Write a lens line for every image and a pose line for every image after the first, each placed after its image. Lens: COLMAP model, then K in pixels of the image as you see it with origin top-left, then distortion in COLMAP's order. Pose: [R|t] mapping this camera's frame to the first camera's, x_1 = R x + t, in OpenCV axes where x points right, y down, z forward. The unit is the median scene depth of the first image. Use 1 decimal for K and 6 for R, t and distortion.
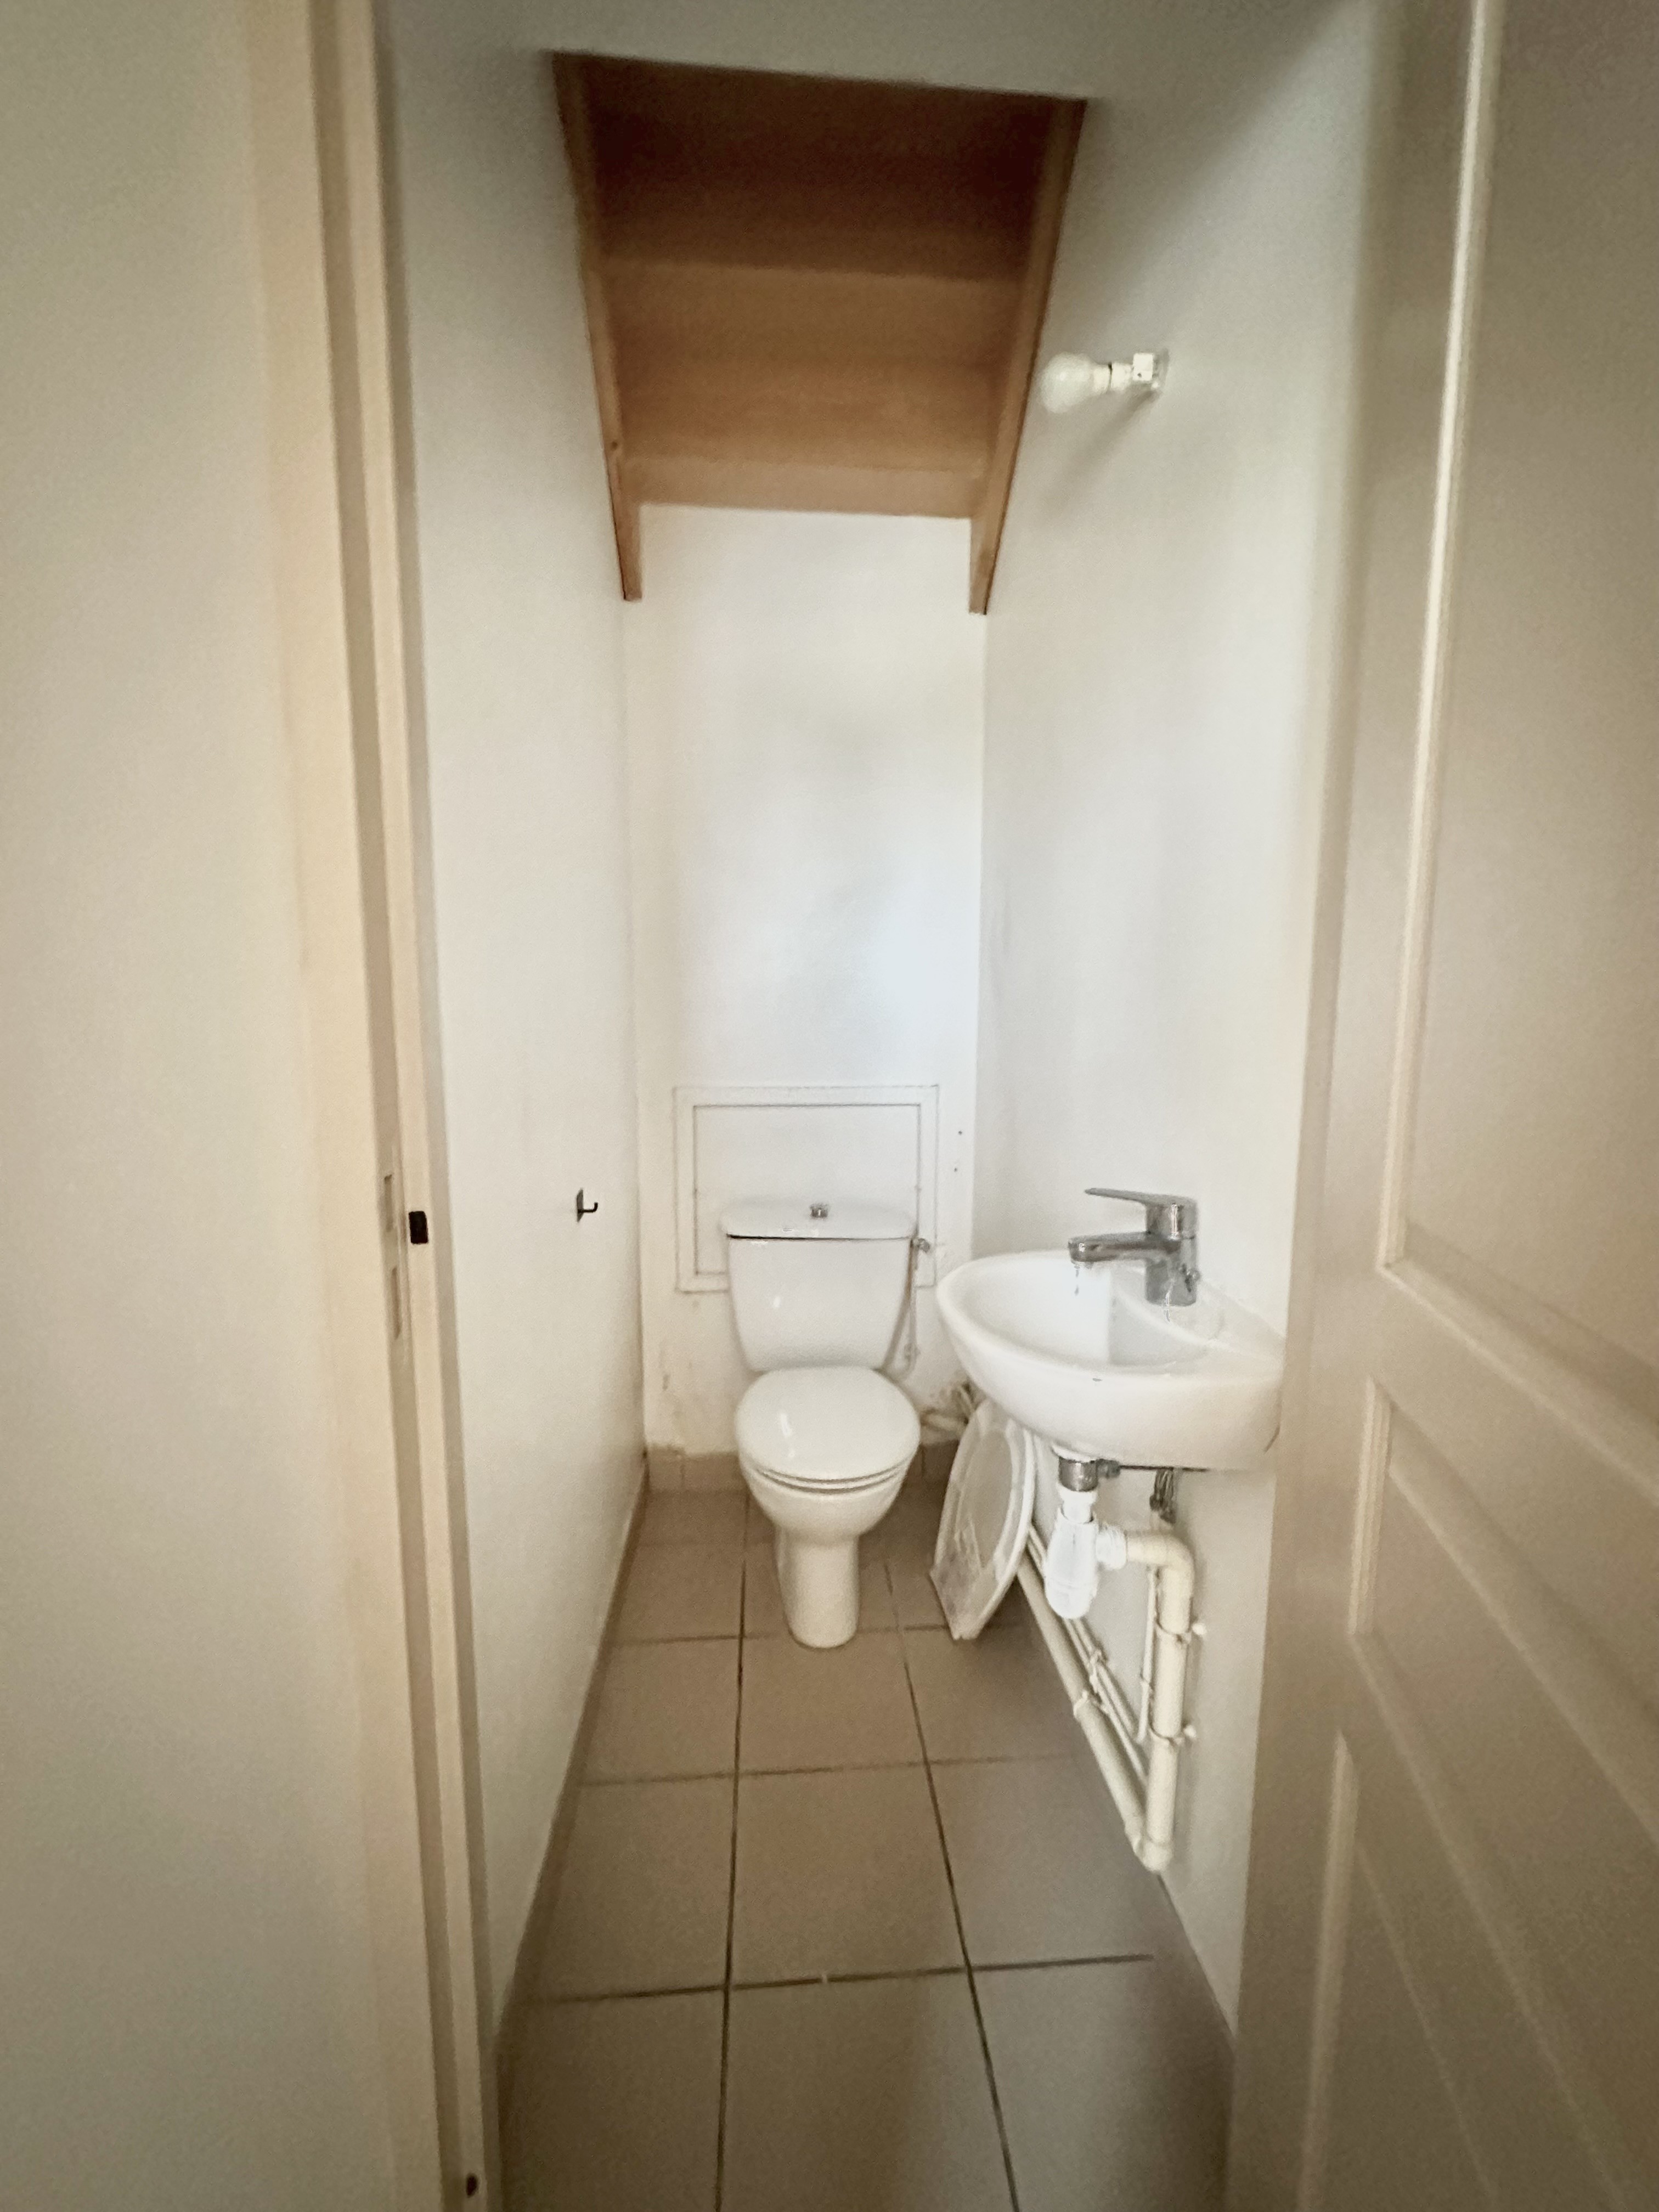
lens RADIAL K [[881.5, 0, 829.0], [0, 881.5, 1101.0], [0, 0, 1]] dist [0.001301, 0.000271]
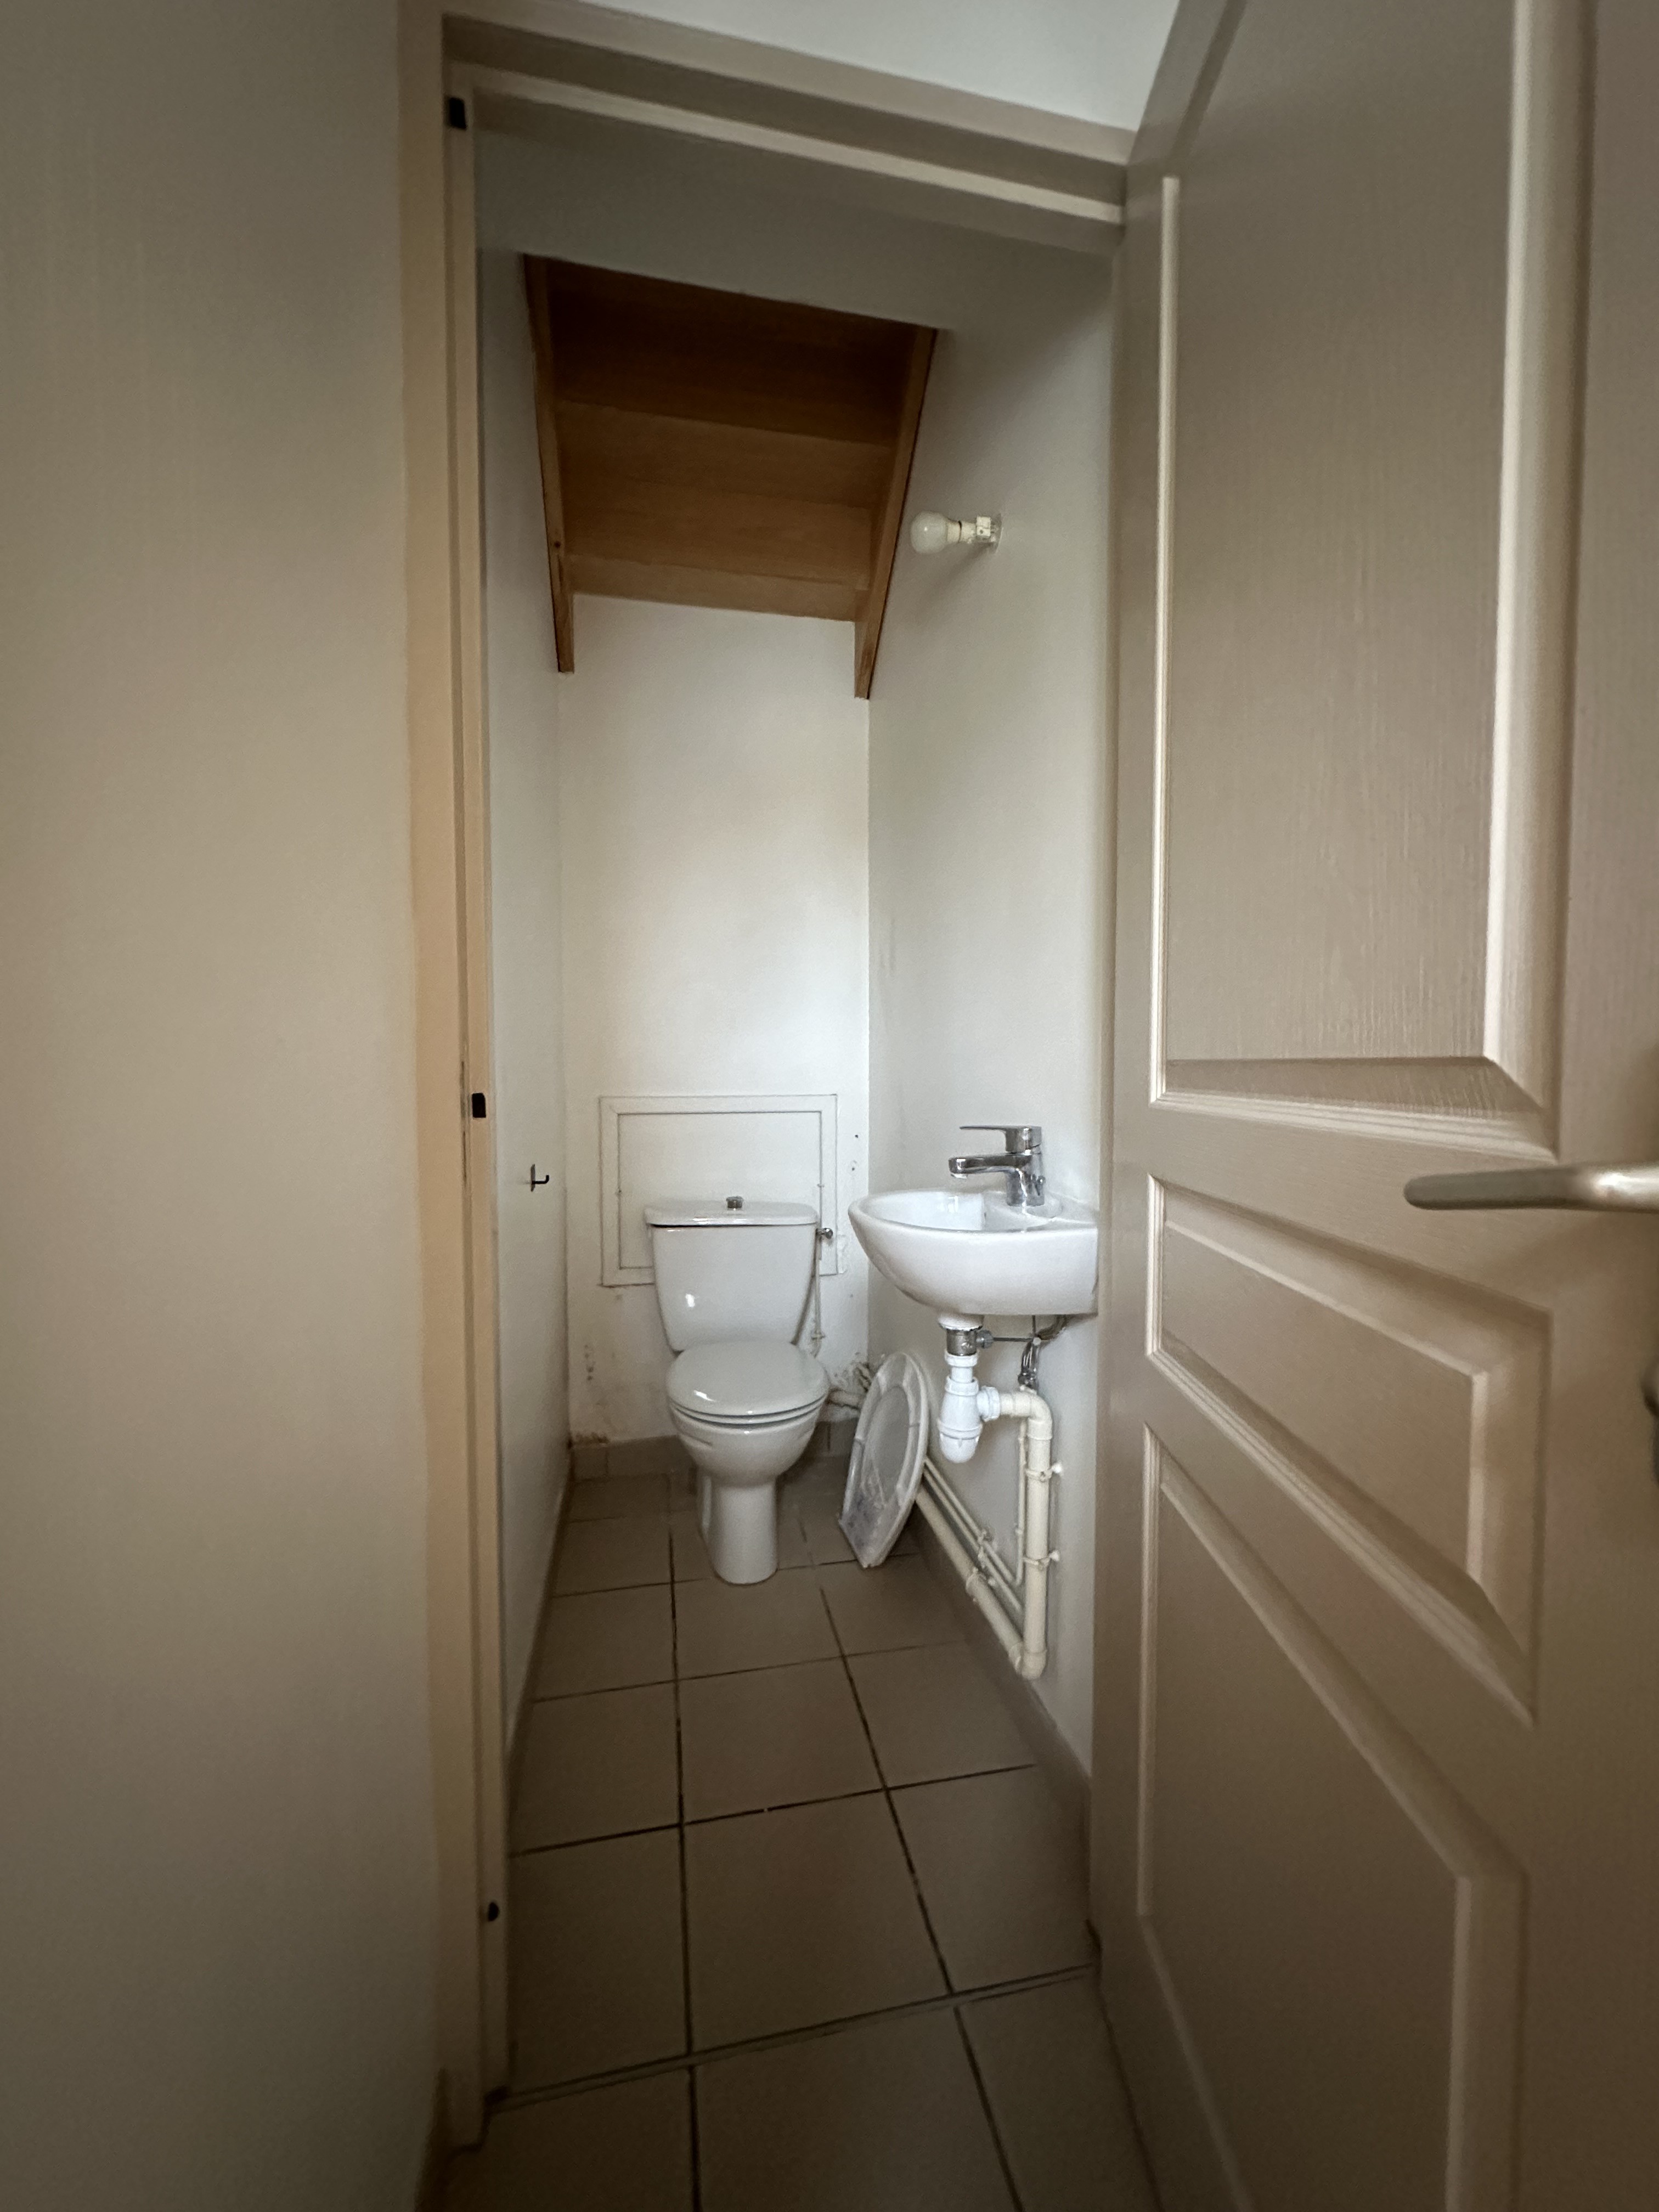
lens RADIAL K [[881.5, 0, 827.9], [0, 881.5, 1104.3], [0, 0, 1]] dist [0.001301, 0.000271]
pose [[0.991667, -0.009261, 0.128498, -0.045314], [0.018901, 0.997079, -0.074005, 0.105206], [-0.127437, 0.075817, 0.988945, -0.169224]]
